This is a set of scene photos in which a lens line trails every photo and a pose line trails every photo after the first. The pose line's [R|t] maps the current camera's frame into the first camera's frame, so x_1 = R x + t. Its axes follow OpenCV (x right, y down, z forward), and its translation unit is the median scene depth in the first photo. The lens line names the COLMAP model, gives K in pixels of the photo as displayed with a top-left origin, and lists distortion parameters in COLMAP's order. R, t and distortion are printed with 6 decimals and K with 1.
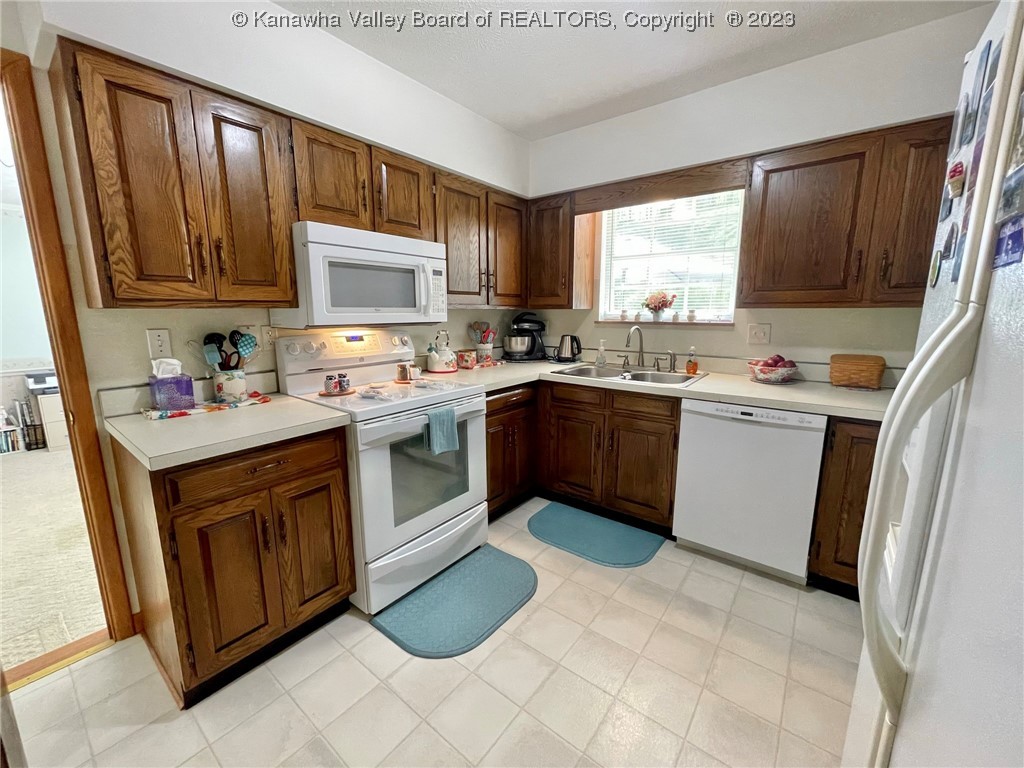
lens RADIAL K [[413.0, 0, 508.8], [0, 413.0, 383.2], [0, 0, 1]] dist [-0.002691, -0.000561]
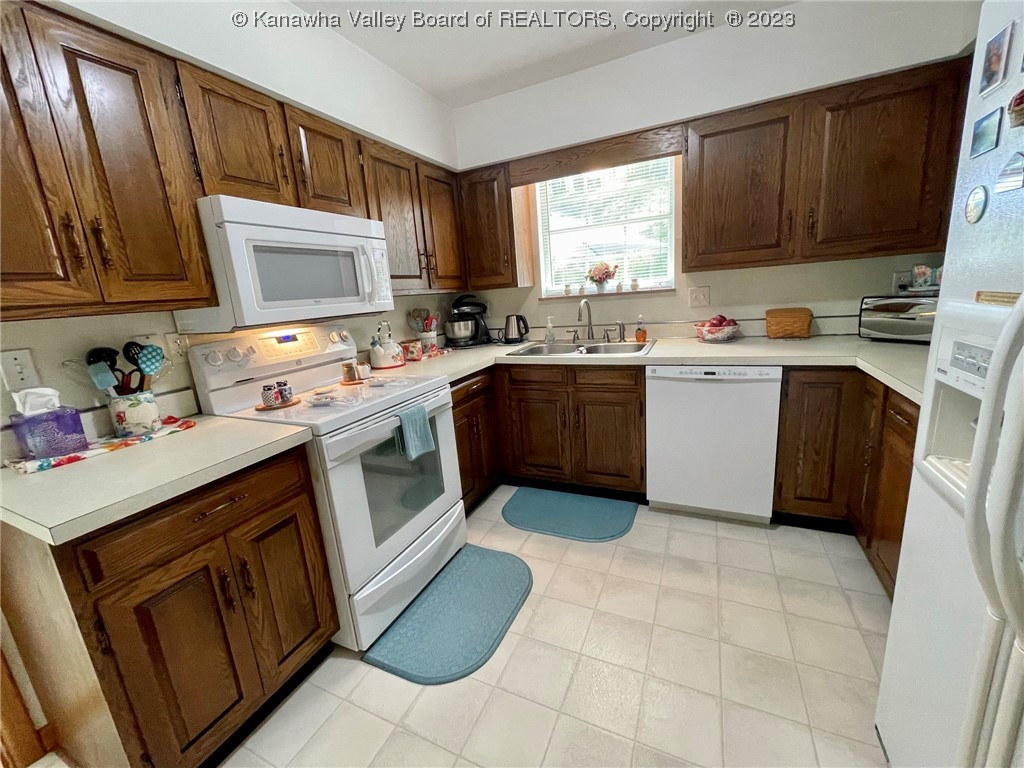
lens RADIAL K [[413.0, 0, 513.0], [0, 413.0, 382.9], [0, 0, 1]] dist [-0.002691, -0.000561]
pose [[0.972302, -0.119546, 0.200843, -0.121715], [0.112462, 0.992574, 0.046364, -0.006116], [-0.204895, -0.022492, 0.978526, 0.087444]]
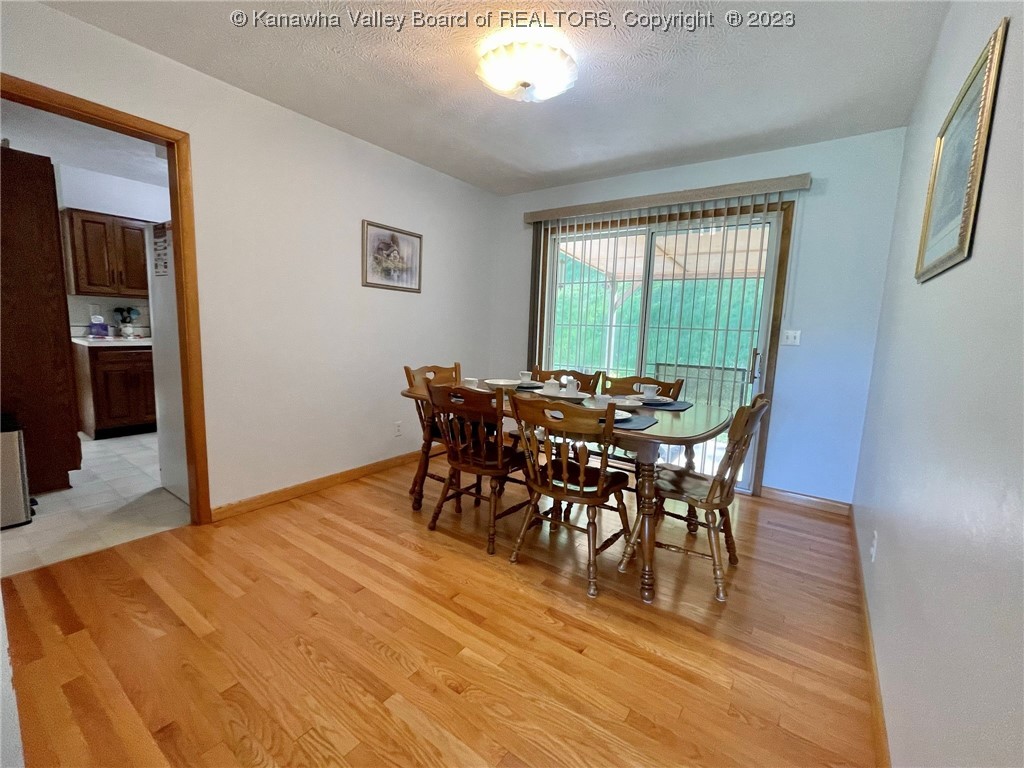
lens RADIAL K [[437.6, 0, 513.5], [0, 437.6, 384.2], [0, 0, 1]] dist [0.004140, 0.000437]
pose [[0.998308, 0.026178, 0.051929, 1.357398], [-0.023414, 0.998313, -0.053132, 0.377538], [-0.053233, 0.051826, 0.997236, -1.541497]]
